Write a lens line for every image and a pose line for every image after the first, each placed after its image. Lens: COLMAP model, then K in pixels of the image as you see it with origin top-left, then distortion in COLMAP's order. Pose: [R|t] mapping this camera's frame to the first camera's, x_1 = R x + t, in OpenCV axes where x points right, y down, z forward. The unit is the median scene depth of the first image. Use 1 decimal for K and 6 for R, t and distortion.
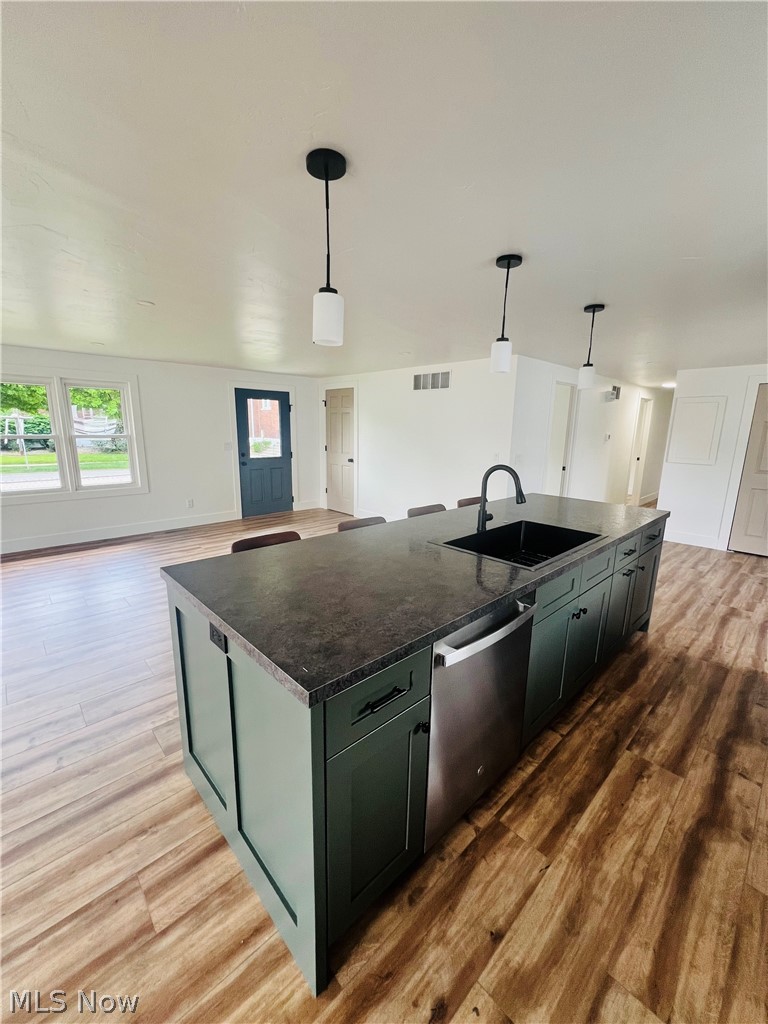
lens RADIAL K [[415.9, 0, 381.0], [0, 415.9, 511.3], [0, 0, 1]] dist [-0.002919, -0.000070]
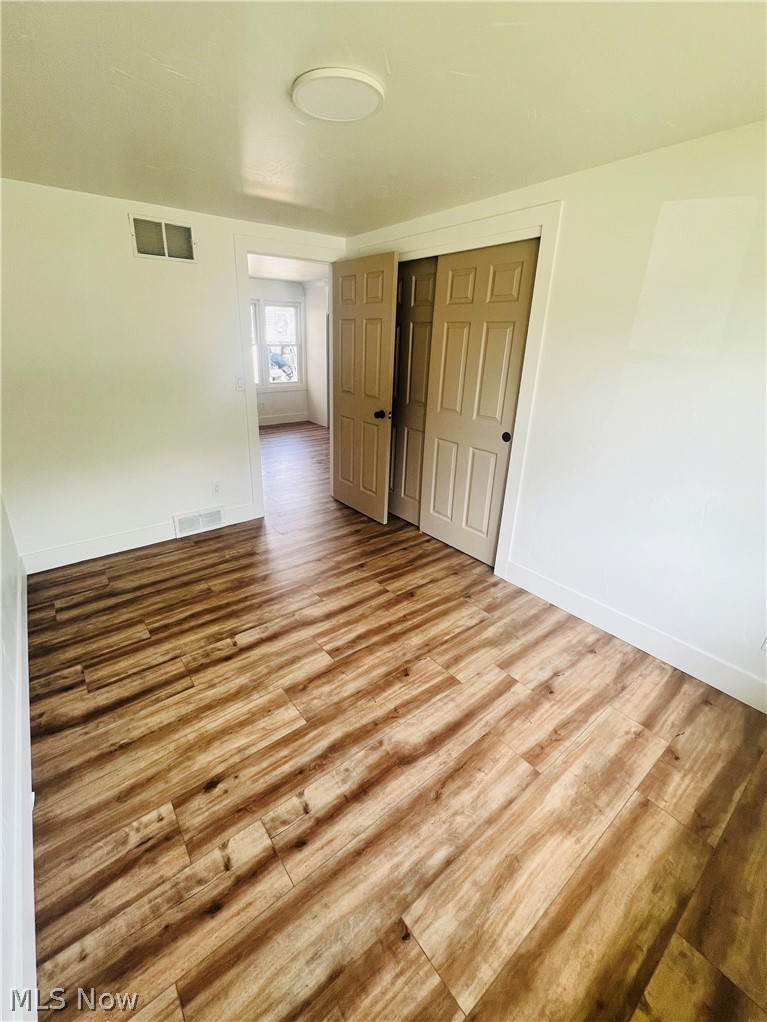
lens RADIAL K [[415.1, 0, 385.5], [0, 415.1, 514.5], [0, 0, 1]] dist [-0.002919, -0.000070]
pose [[-0.996976, -0.022305, 0.074444, 0.658030], [0.024833, 0.816260, 0.577151, -0.231299], [-0.073639, 0.577254, -0.813237, 1.254165]]
